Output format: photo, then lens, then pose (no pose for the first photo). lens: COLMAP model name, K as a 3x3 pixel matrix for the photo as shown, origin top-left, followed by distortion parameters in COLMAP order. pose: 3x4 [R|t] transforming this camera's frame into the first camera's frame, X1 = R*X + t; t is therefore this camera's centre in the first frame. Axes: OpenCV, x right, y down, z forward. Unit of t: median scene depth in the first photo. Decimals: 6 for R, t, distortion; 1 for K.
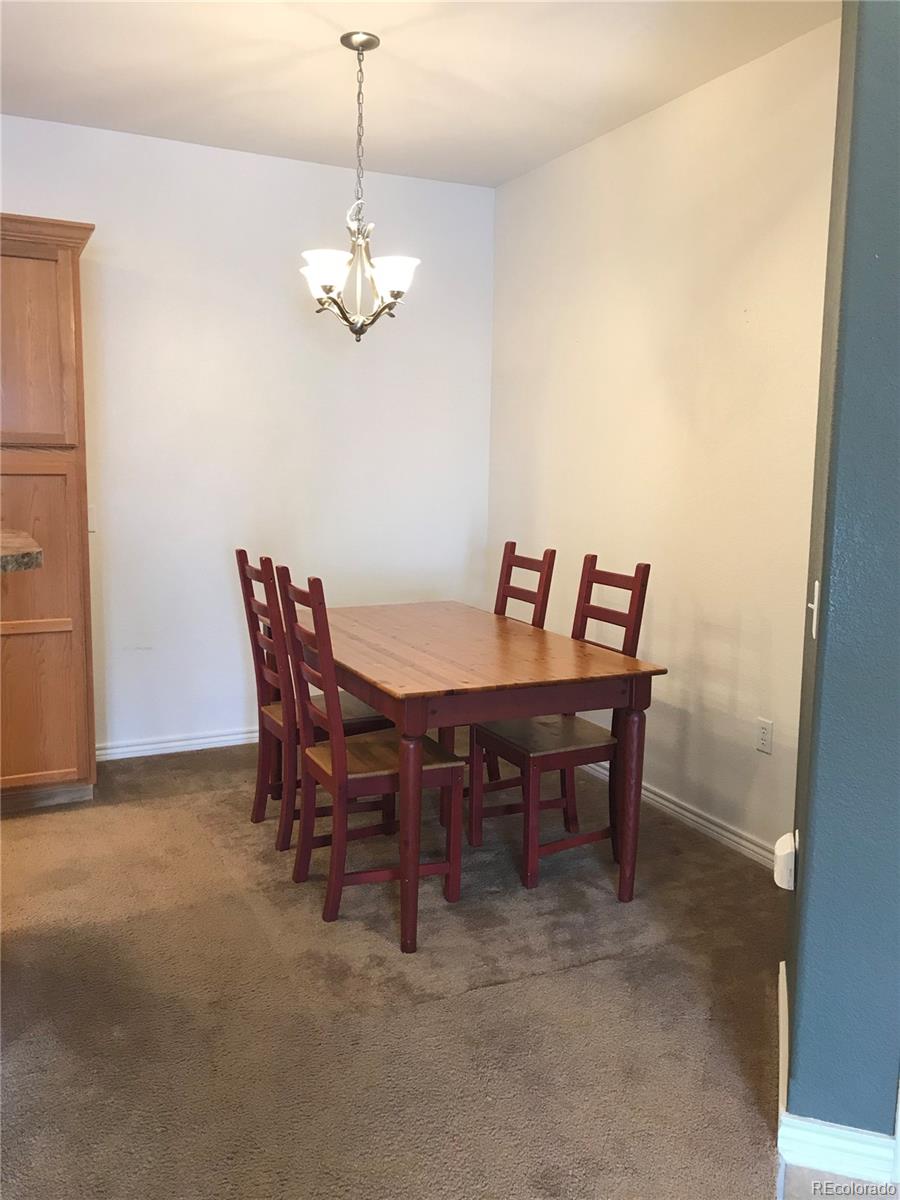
lens RADIAL K [[981.9, 0, 452.4], [0, 981.9, 596.6], [0, 0, 1]] dist [0.067195, -0.117956]
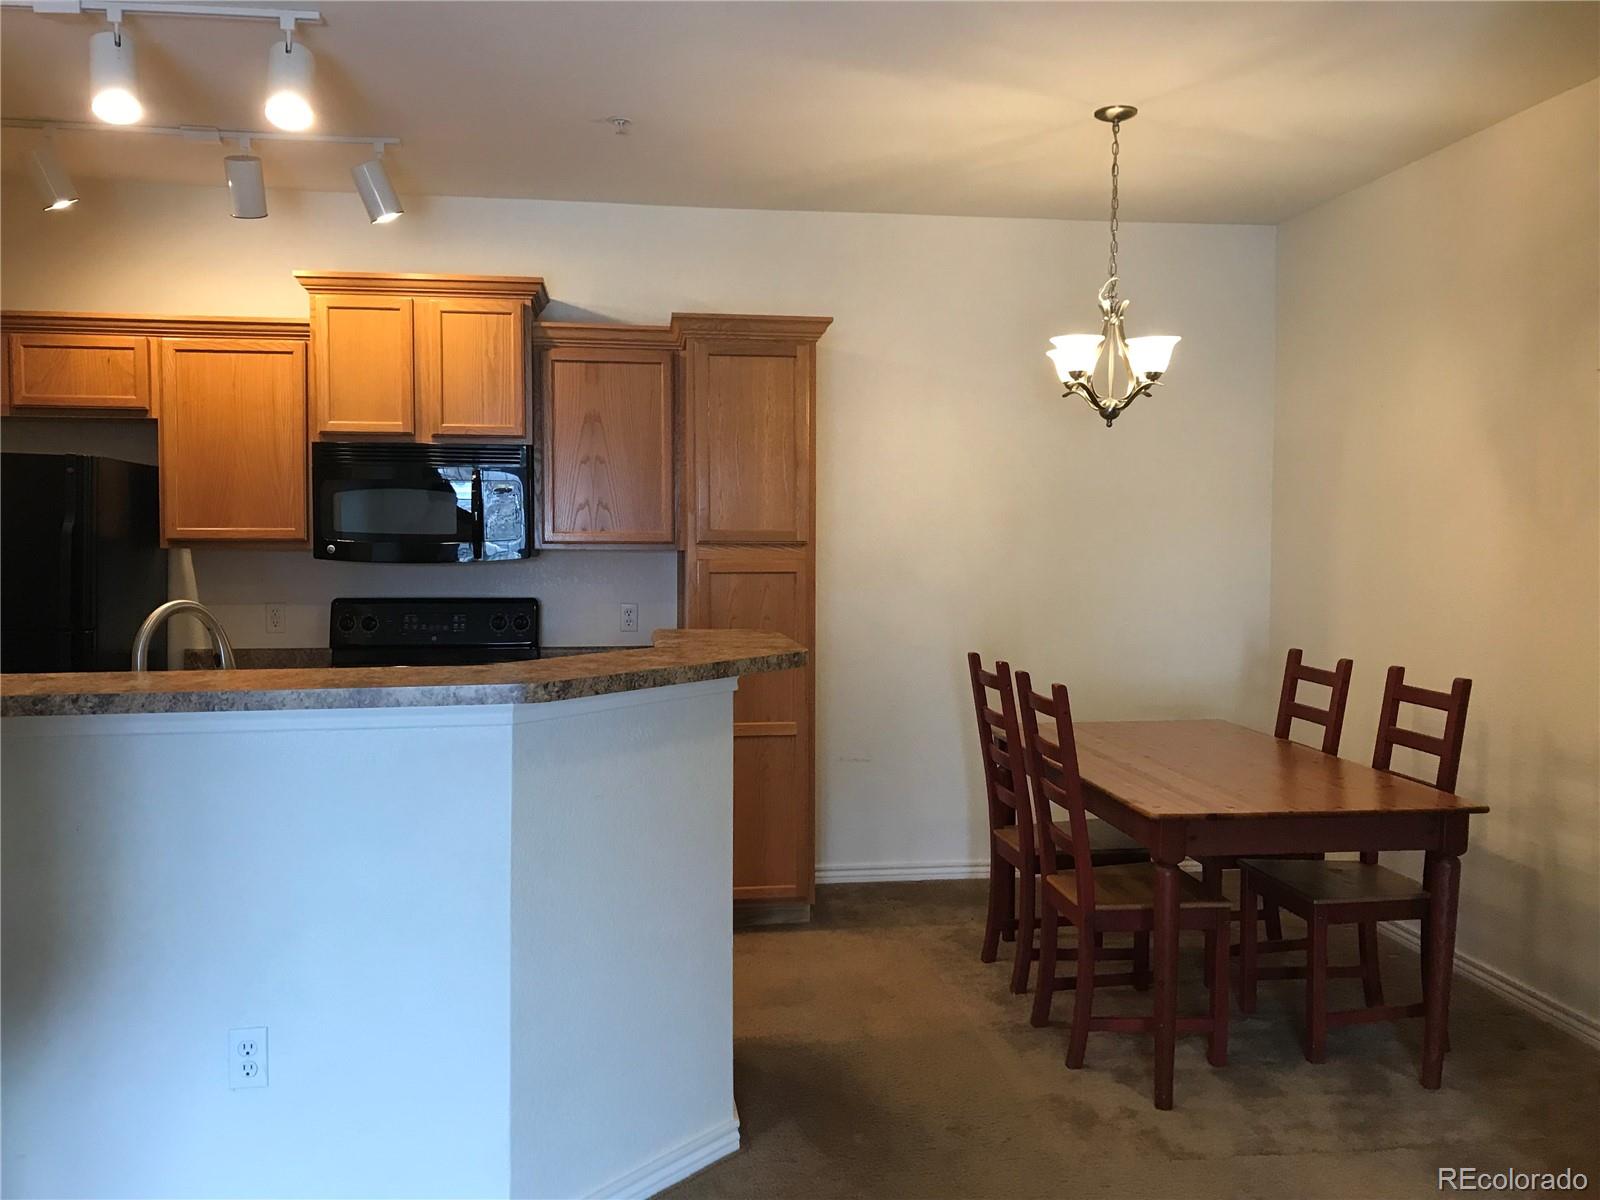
lens RADIAL K [[1309.2, 0, 803.6], [0, 1309.2, 574.5], [0, 0, 1]] dist [0.067195, -0.117956]
pose [[0.950141, -0.001610, -0.311815, 0.014593], [-0.032294, 0.994101, -0.103537, 0.011734], [0.310143, 0.108445, 0.944485, -0.219561]]
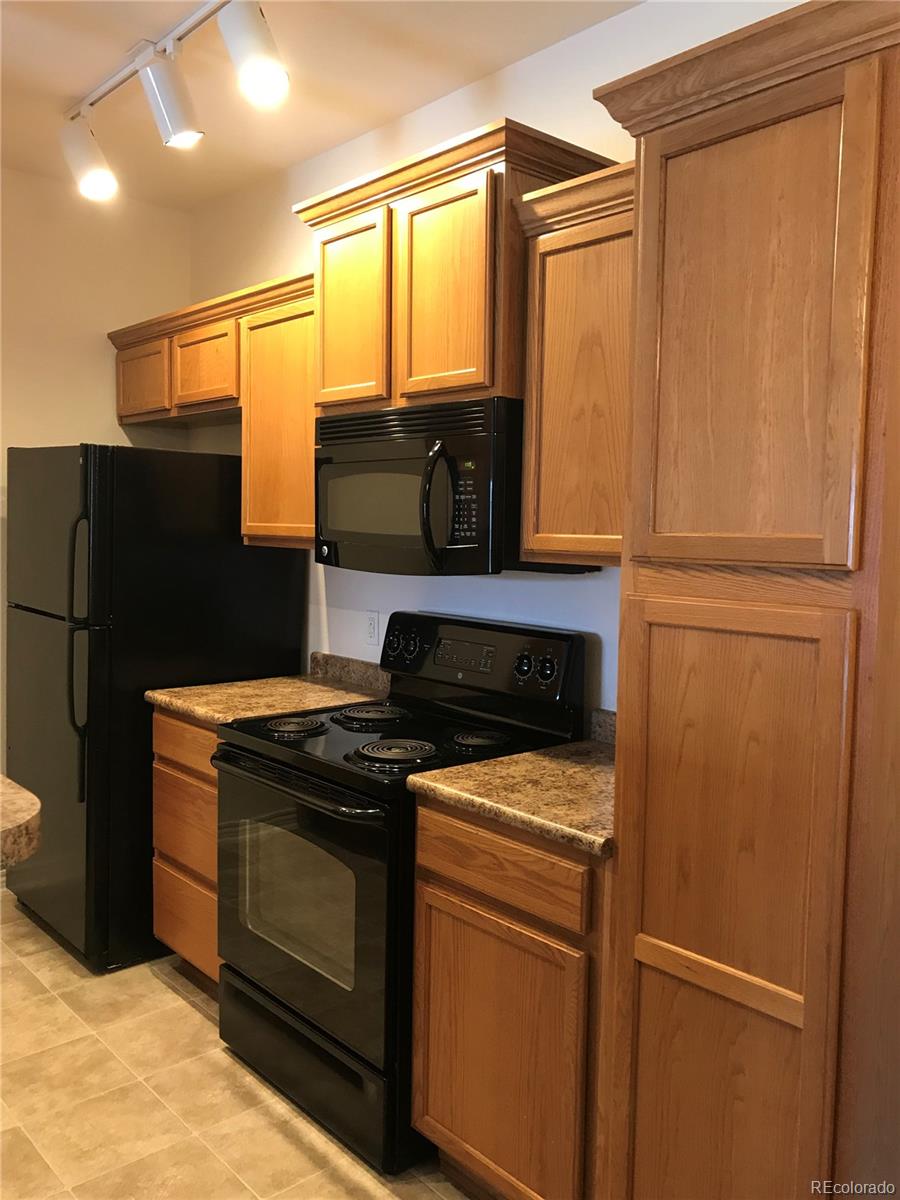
lens RADIAL K [[981.9, 0, 452.4], [0, 981.9, 596.6], [0, 0, 1]] dist [0.067195, -0.117956]
pose [[0.274273, 0.059950, -0.959781, -0.059563], [-0.150671, 0.988407, 0.018681, -0.138913], [0.949775, 0.139488, 0.280126, 0.826720]]
